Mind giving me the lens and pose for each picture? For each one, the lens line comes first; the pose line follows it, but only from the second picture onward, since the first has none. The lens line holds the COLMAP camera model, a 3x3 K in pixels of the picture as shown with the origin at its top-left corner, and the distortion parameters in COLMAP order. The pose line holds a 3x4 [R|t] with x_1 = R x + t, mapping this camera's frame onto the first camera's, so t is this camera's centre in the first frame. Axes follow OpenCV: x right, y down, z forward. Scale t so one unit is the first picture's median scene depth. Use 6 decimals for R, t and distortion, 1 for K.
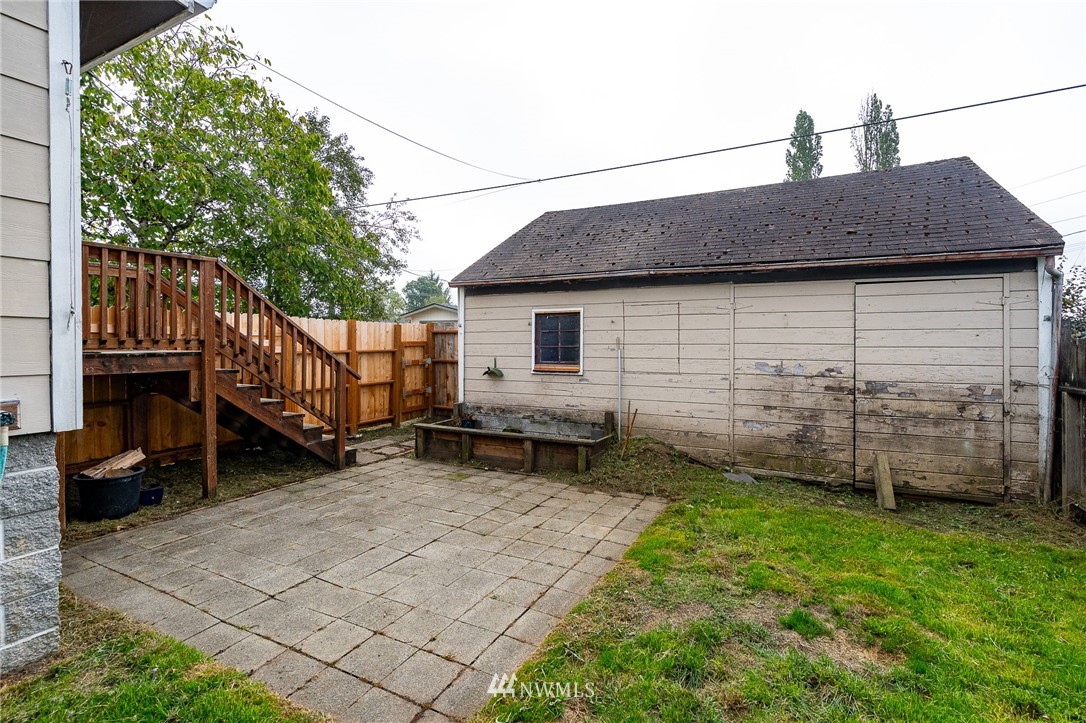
lens RADIAL K [[488.5, 0, 546.4], [0, 488.5, 345.9], [0, 0, 1]] dist [-0.006999, 0.001812]
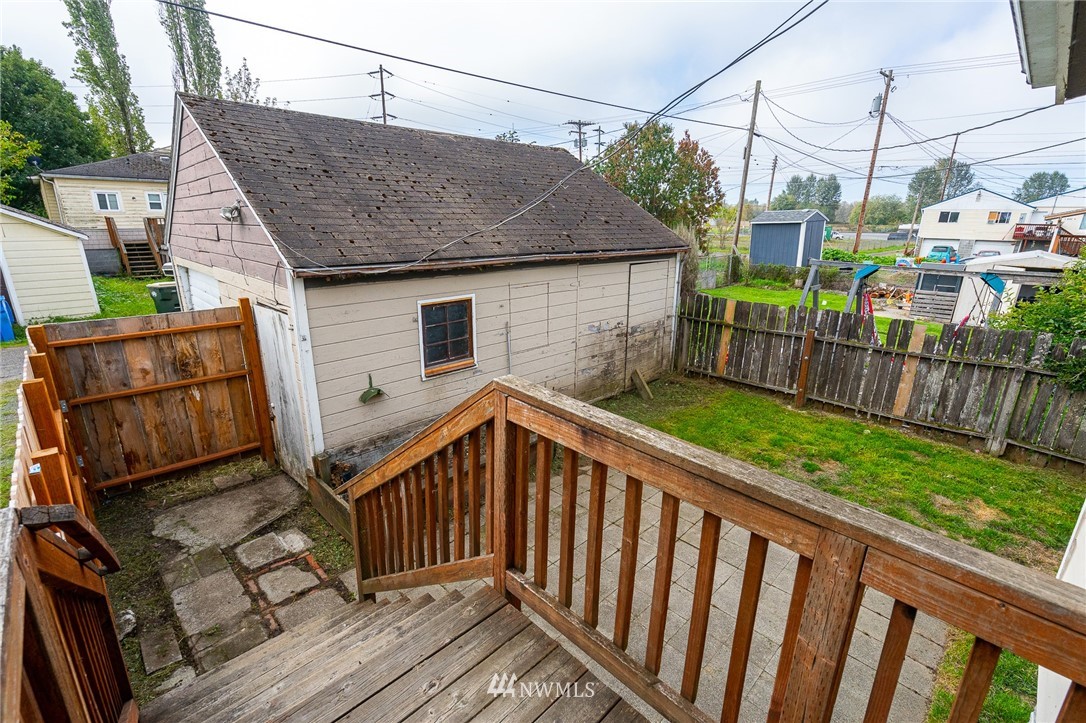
lens RADIAL K [[488.5, 0, 540.1], [0, 488.5, 358.6], [0, 0, 1]] dist [-0.006999, 0.001812]
pose [[0.335732, -0.259072, 0.905630, -0.722860], [-0.004164, 0.961016, 0.276460, -0.212466], [-0.941948, -0.096588, 0.321565, 0.602977]]
